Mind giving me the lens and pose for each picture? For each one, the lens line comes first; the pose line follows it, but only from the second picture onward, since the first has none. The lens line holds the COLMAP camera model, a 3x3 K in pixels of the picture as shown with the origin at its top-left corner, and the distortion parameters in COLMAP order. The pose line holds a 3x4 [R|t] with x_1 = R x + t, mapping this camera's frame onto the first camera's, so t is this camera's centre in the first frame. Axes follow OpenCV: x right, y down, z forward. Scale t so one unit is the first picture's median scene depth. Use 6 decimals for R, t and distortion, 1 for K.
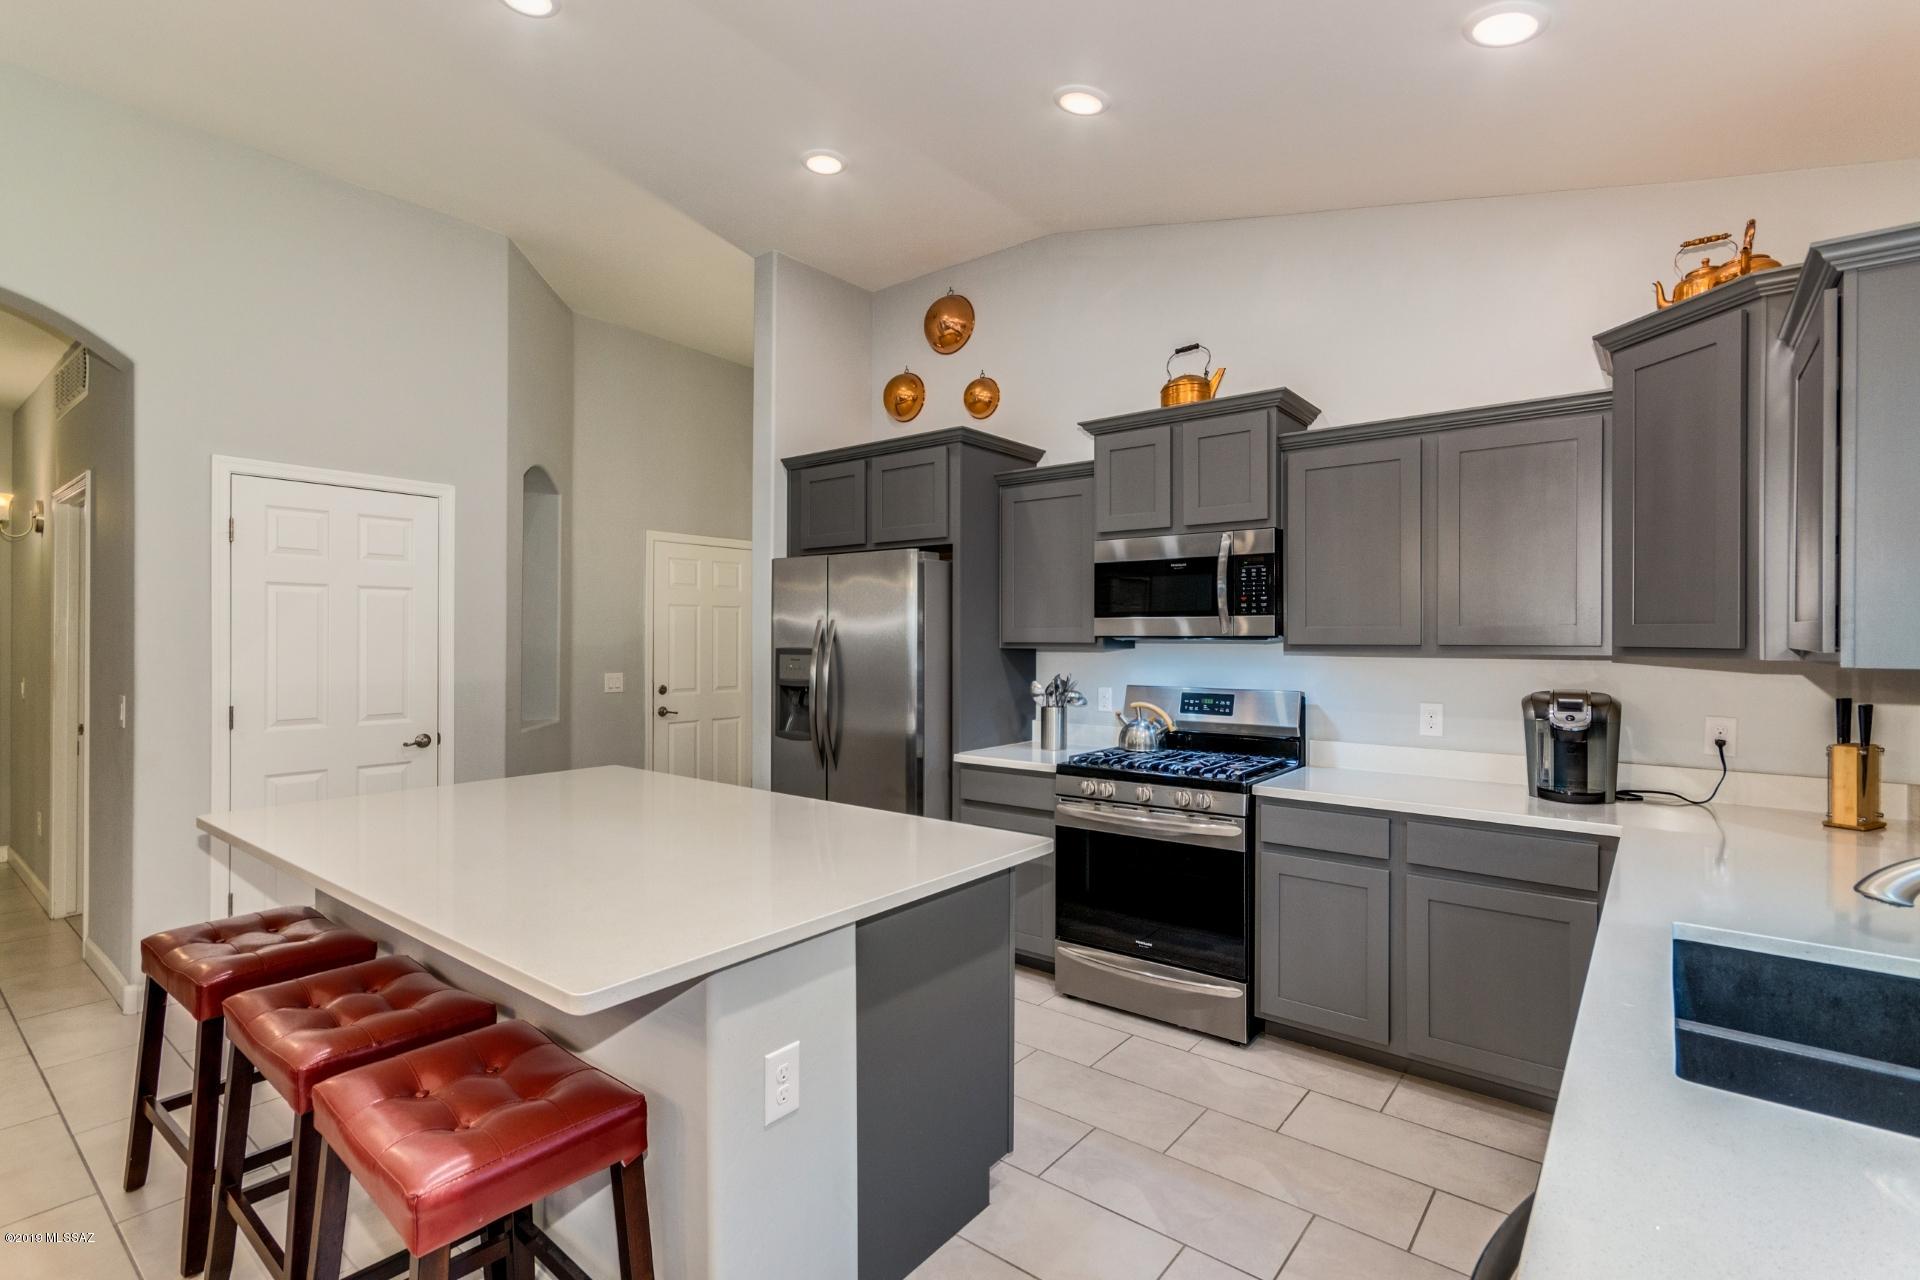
lens RADIAL K [[902.4, 0, 954.4], [0, 902.4, 637.3], [0, 0, 1]] dist [0.004183, -0.005149]
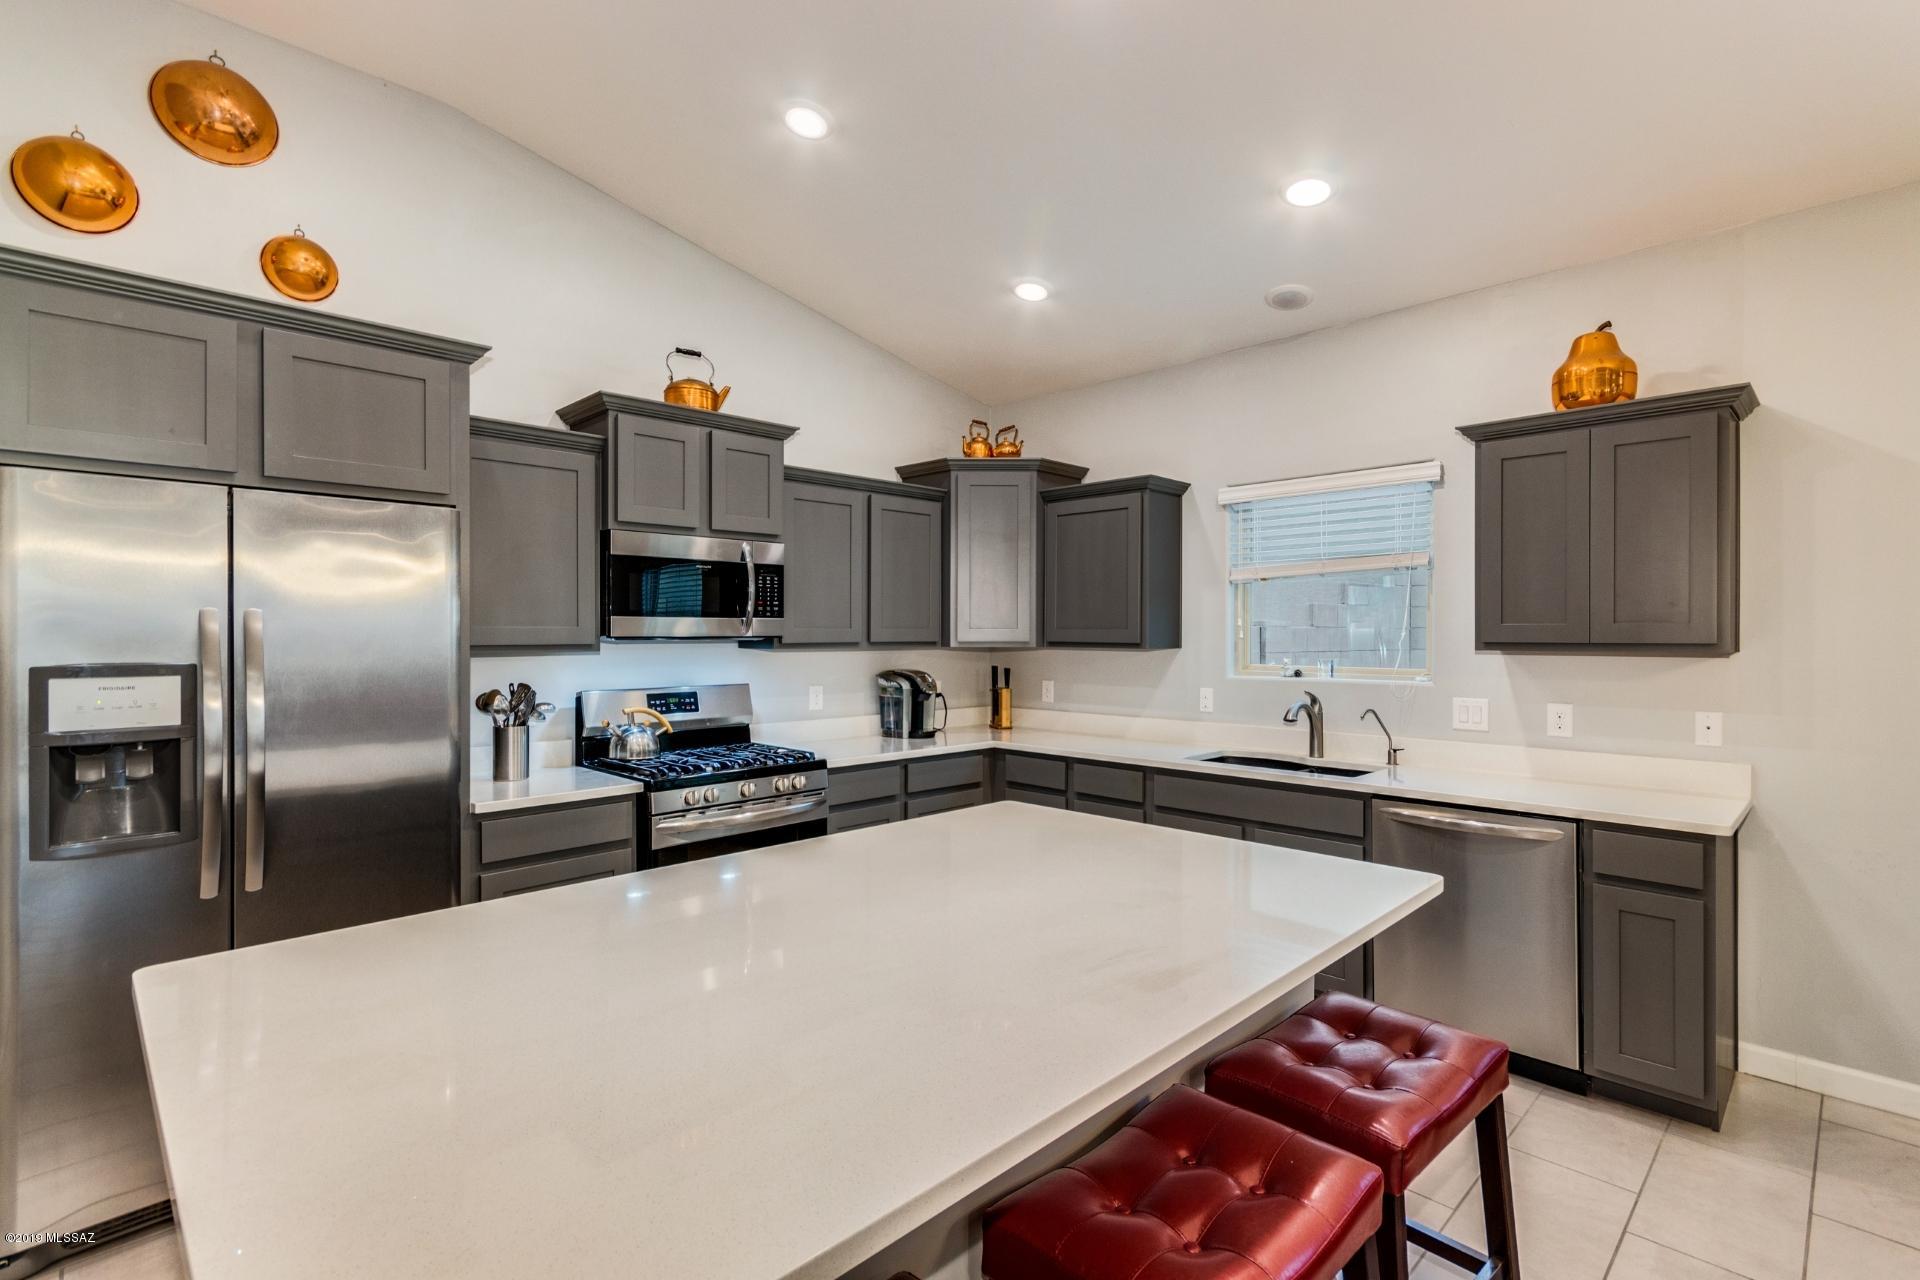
lens RADIAL K [[902.4, 0, 964.0], [0, 902.4, 633.0], [0, 0, 1]] dist [0.004183, -0.005149]
pose [[0.108622, -0.000225, 0.994083, -0.715031], [0.001509, 0.999999, 0.000061, -0.004515], [-0.994082, 0.001494, 0.108622, 0.582284]]
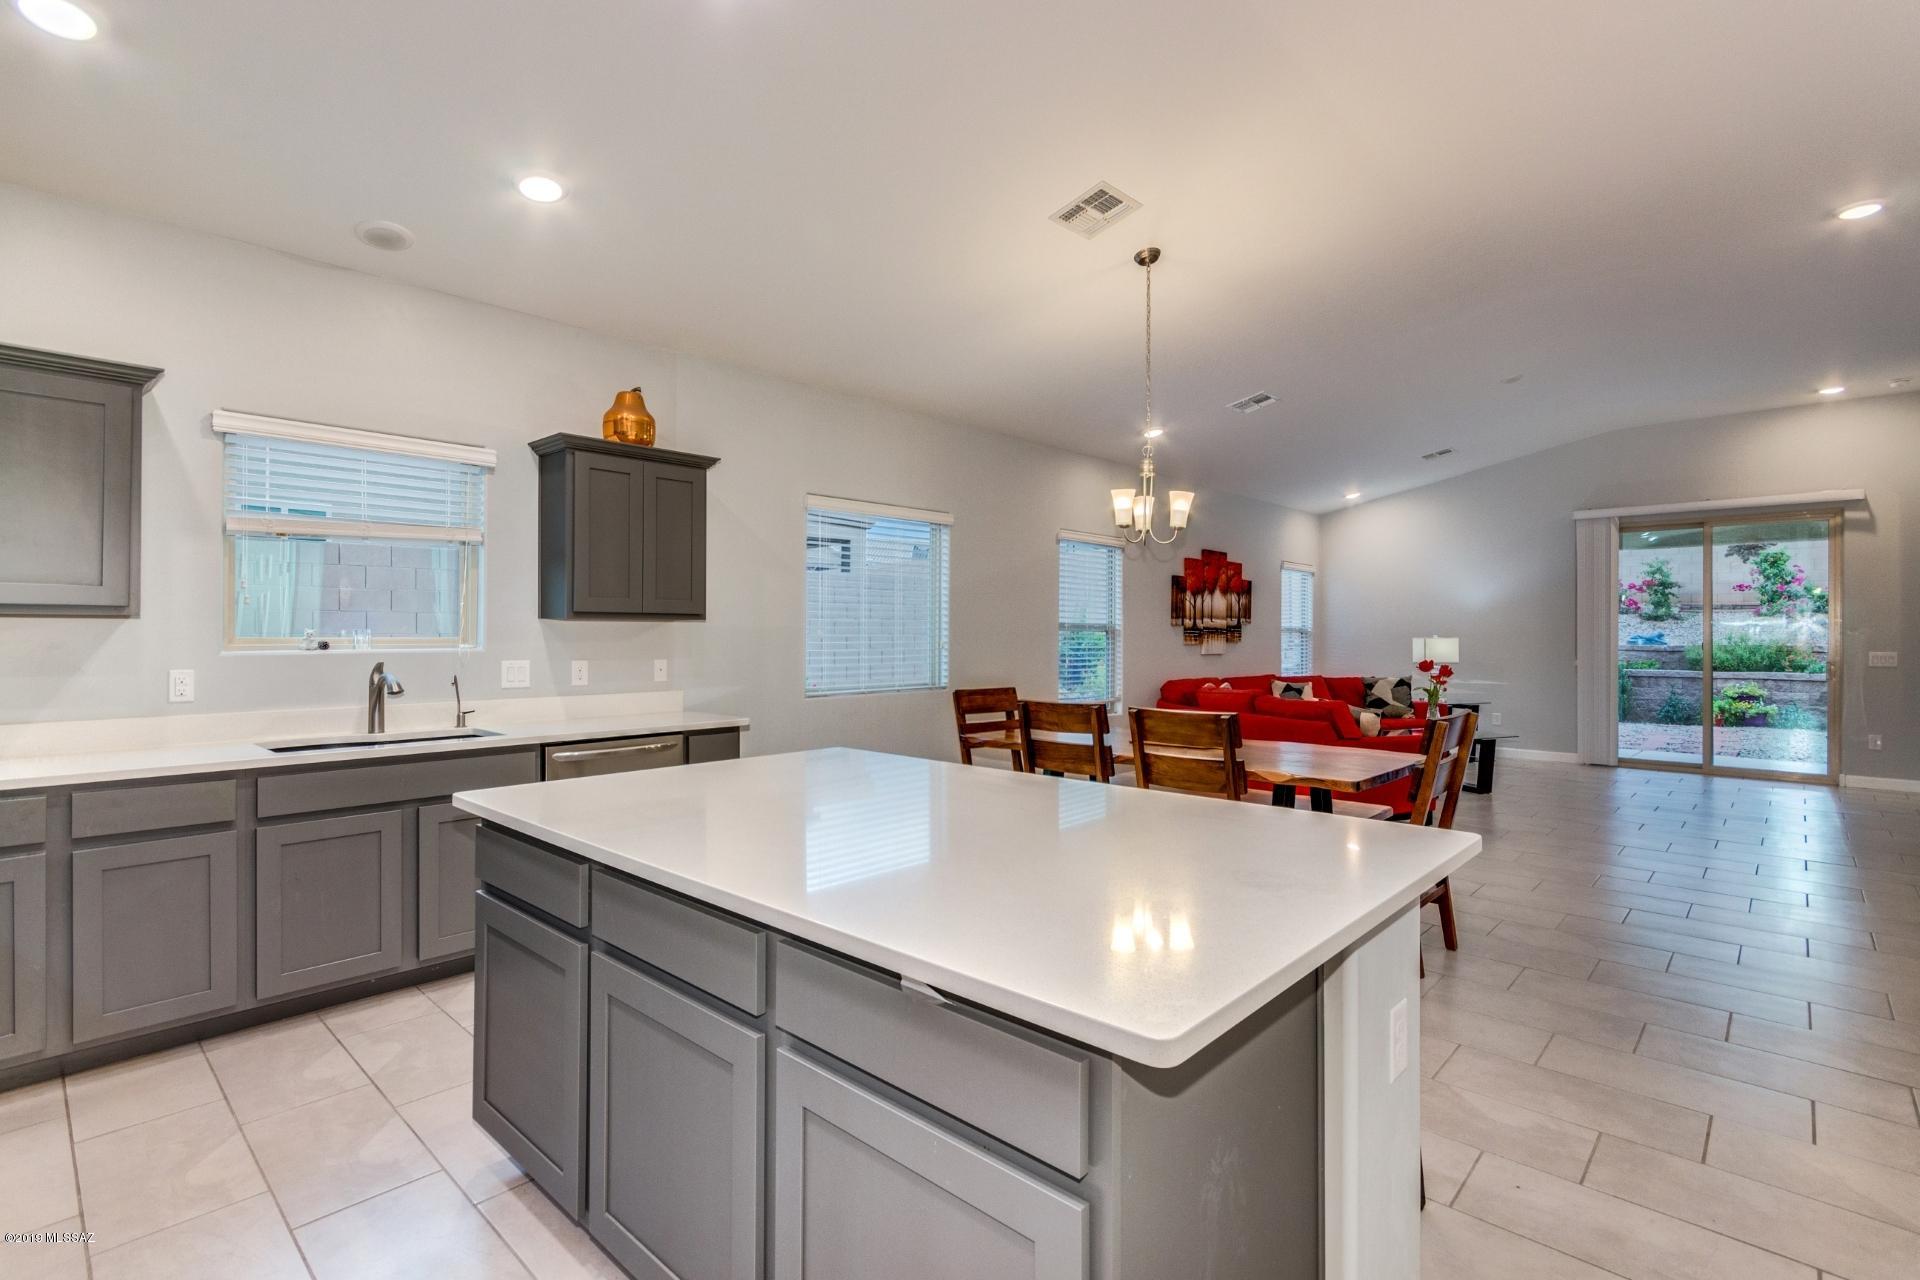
lens RADIAL K [[902.4, 0, 960.9], [0, 902.4, 634.4], [0, 0, 1]] dist [0.004183, -0.005149]
pose [[-0.998290, 0.001166, 0.058445, -0.313142], [0.001009, 0.999996, -0.002719, 0.037498], [-0.058448, -0.002656, -0.998287, 1.241193]]
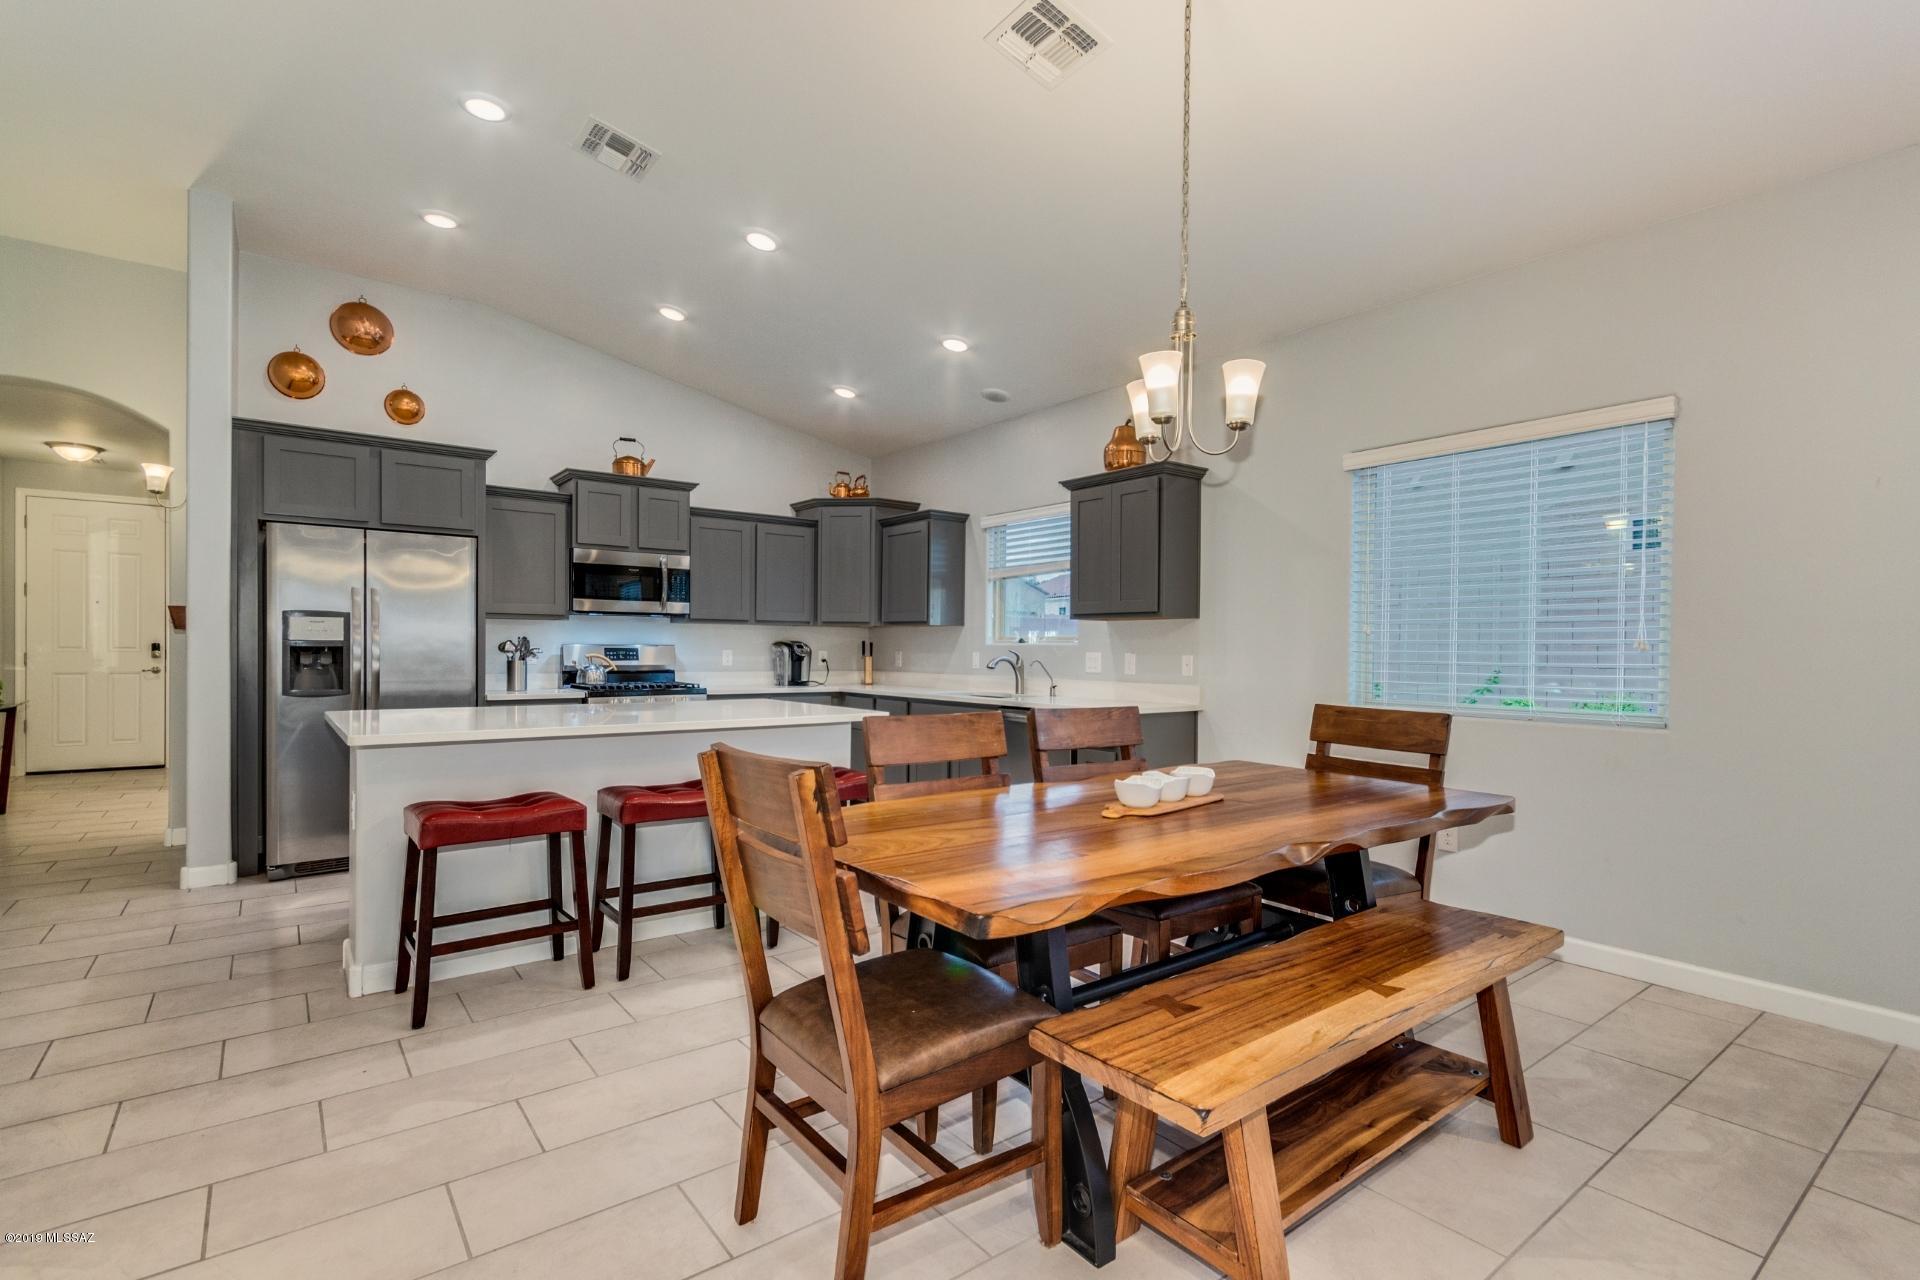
lens RADIAL K [[902.4, 0, 960.5], [0, 902.4, 652.1], [0, 0, 1]] dist [0.004183, -0.005149]
pose [[0.232037, -0.004717, 0.972695, -1.221787], [-0.005784, 0.999964, 0.006229, 0.057829], [-0.972690, -0.007071, 0.232002, 0.012241]]
